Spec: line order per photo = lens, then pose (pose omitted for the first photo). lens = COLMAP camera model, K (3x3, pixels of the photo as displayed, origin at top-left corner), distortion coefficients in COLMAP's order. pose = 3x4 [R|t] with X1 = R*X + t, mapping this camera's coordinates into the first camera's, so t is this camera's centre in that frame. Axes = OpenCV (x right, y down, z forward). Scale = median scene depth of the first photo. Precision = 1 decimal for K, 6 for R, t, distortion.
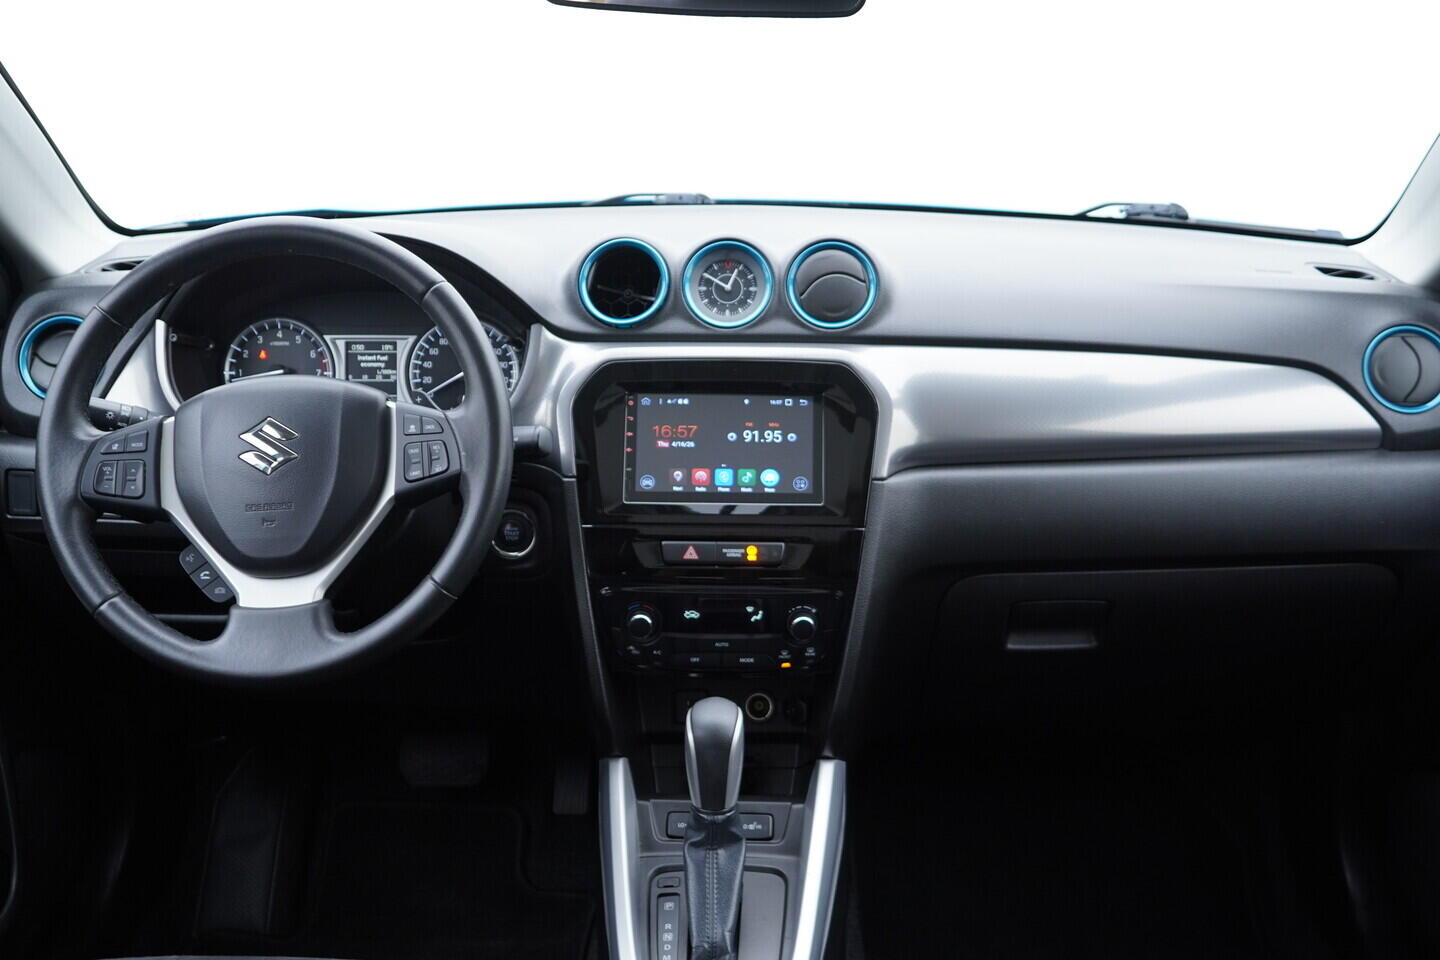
lens RADIAL K [[1421.6, 0, 720.0], [0, 1421.6, 480.0], [0, 0, 1]] dist [-0.004876, 0.007787]
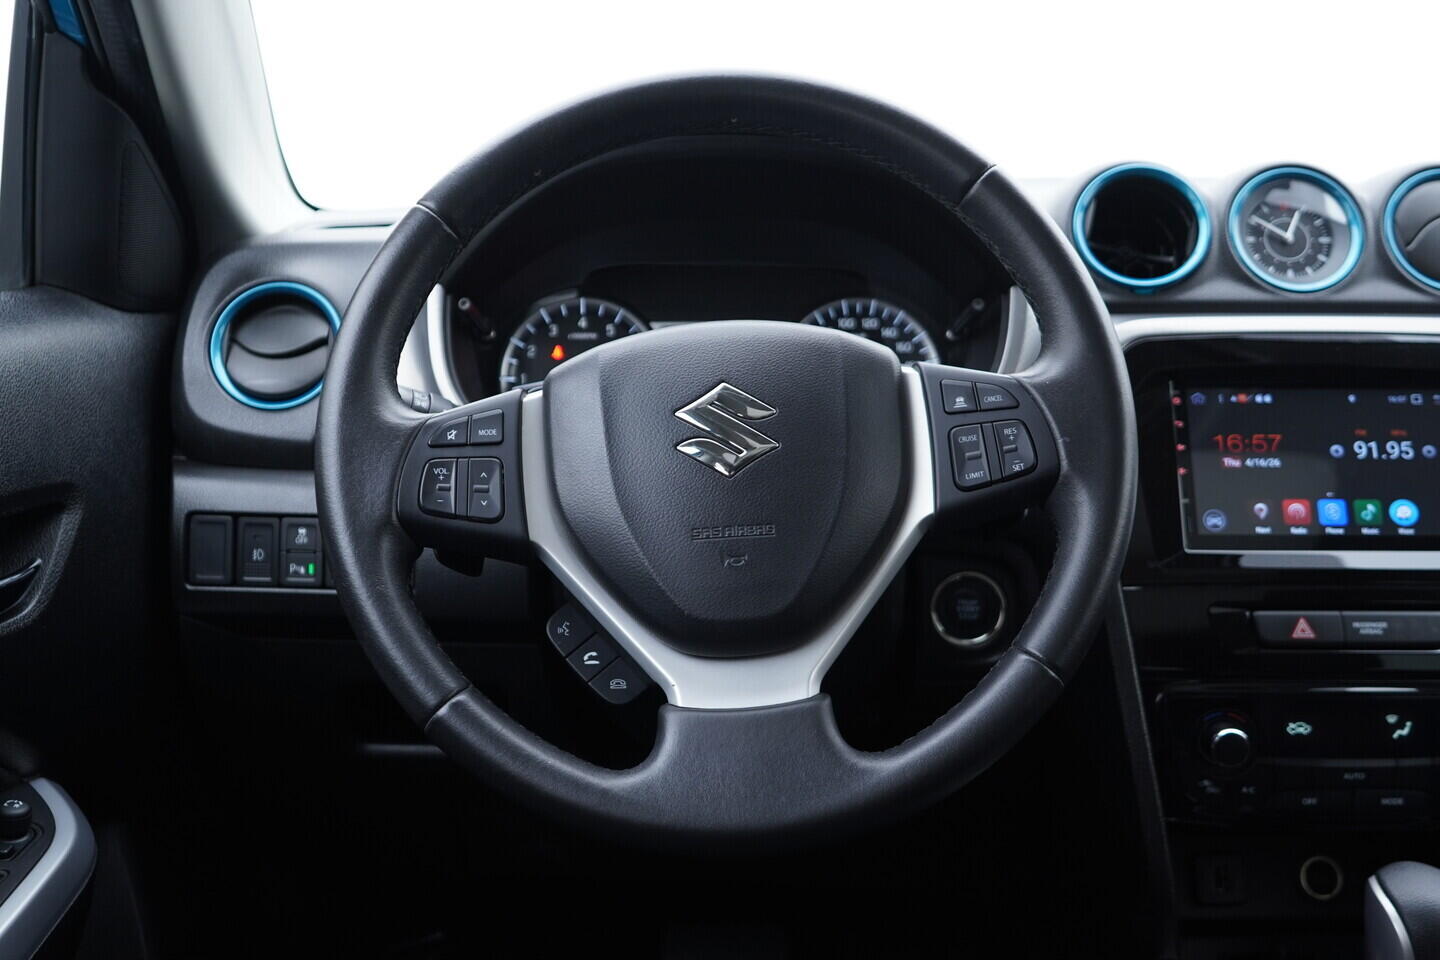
lens RADIAL K [[1421.6, 0, 720.0], [0, 1421.6, 480.0], [0, 0, 1]] dist [-0.004876, 0.007787]
pose [[0.999409, -0.002716, 0.034281, -0.296322], [0.006645, 0.993342, -0.115015, 0.055663], [-0.033741, 0.115174, 0.992772, 0.368947]]
